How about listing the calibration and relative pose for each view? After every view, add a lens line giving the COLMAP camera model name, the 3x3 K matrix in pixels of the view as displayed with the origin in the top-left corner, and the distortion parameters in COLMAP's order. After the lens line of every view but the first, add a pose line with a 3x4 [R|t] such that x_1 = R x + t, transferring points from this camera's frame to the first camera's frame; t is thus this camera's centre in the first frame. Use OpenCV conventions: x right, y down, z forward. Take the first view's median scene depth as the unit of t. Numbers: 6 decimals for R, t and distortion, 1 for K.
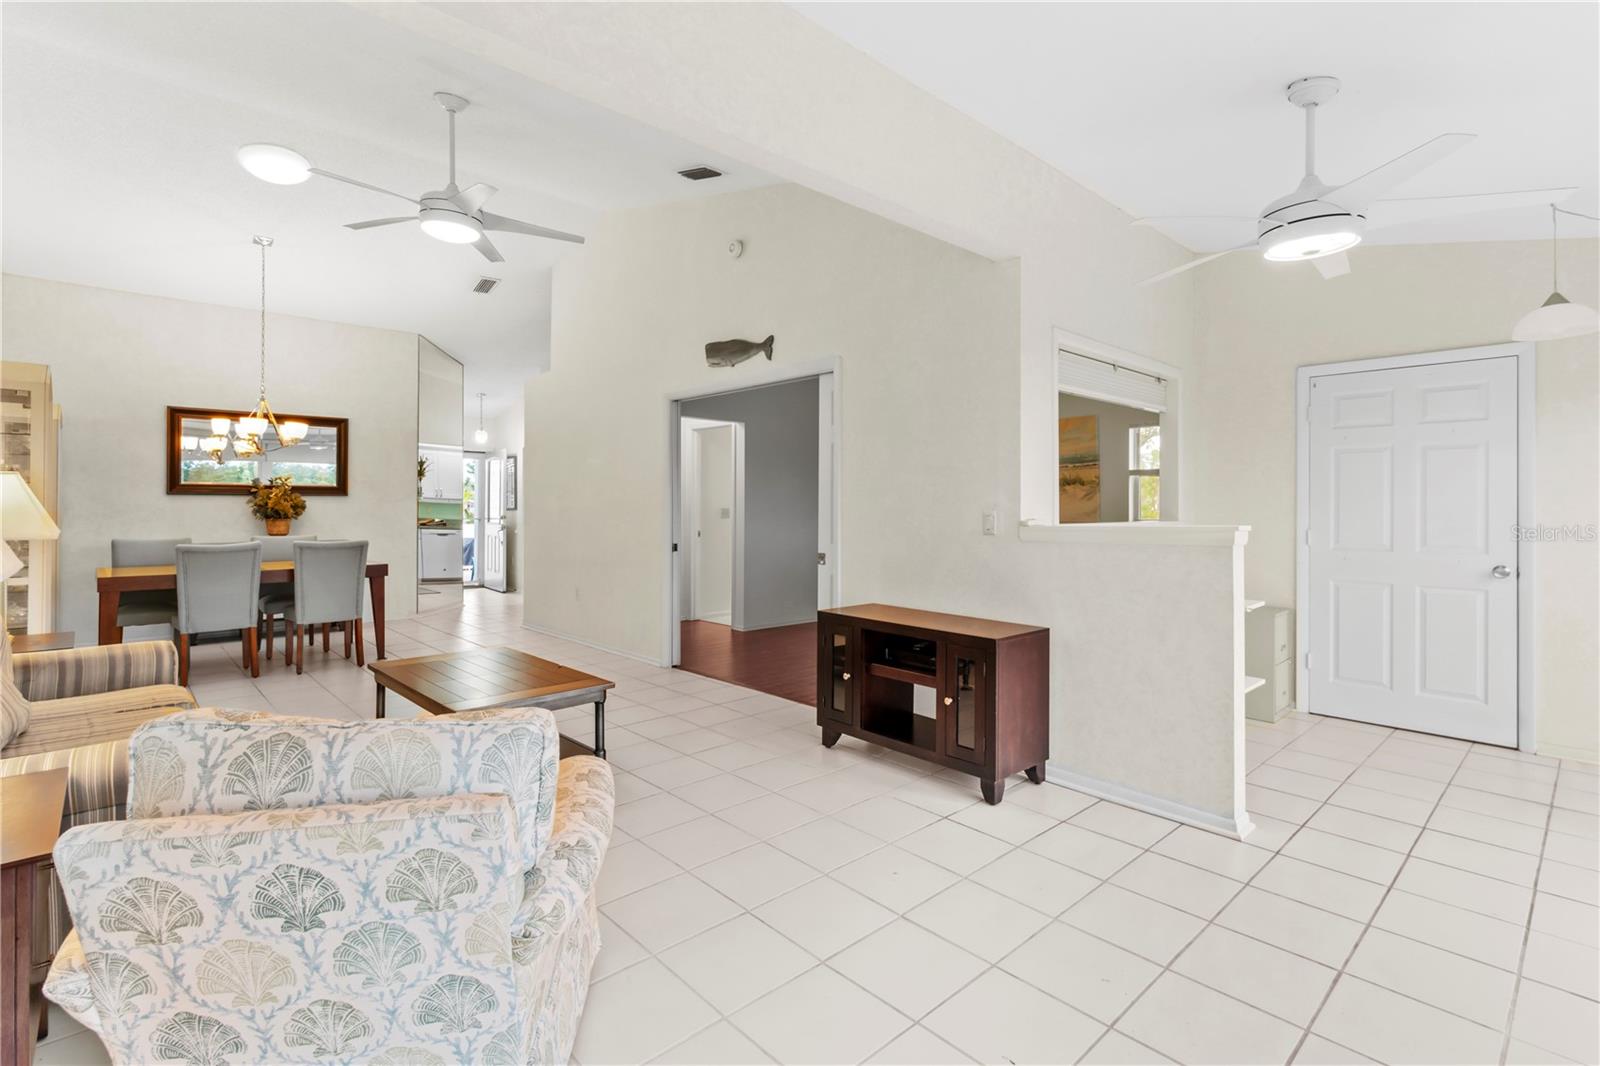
lens RADIAL K [[775.0, 0, 827.0], [0, 775.0, 513.3], [0, 0, 1]] dist [0.012332, 0.014298]
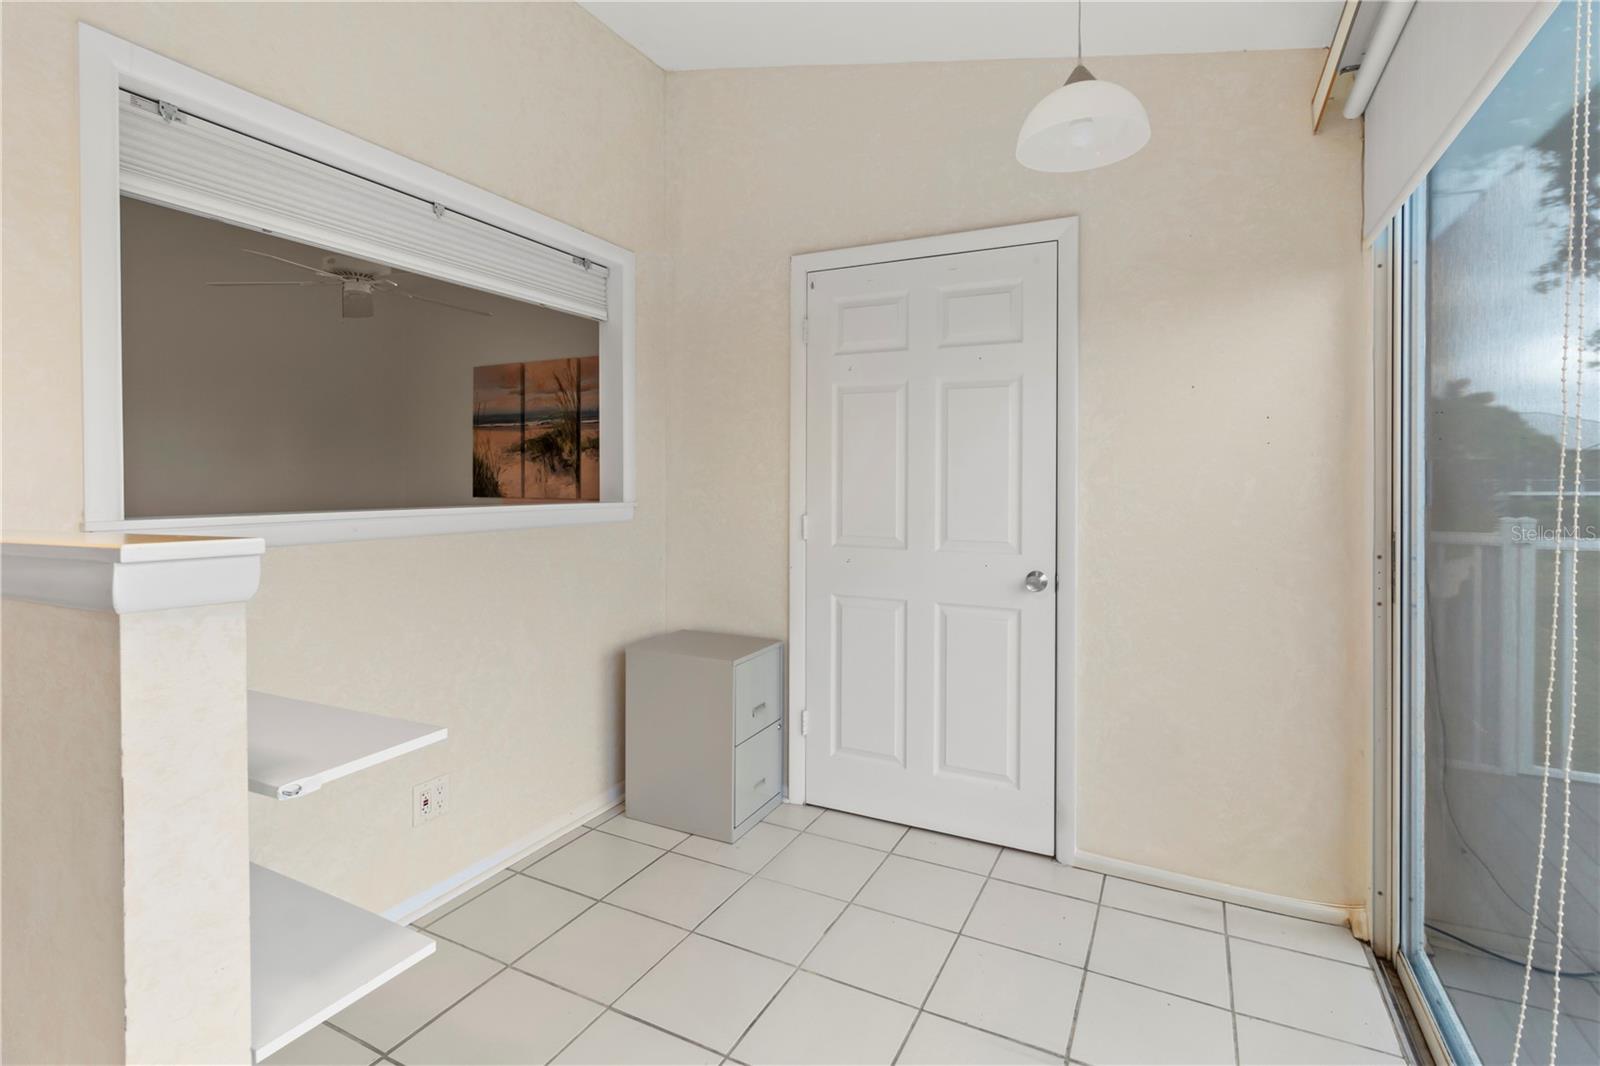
lens RADIAL K [[739.2, 0, 825.0], [0, 739.2, 485.0], [0, 0, 1]] dist [-0.012327, -0.000023]
pose [[0.940809, -0.004332, 0.338908, 0.458929], [0.002606, 0.999981, 0.005545, -0.006253], [-0.338926, -0.004334, 0.940803, 0.463359]]
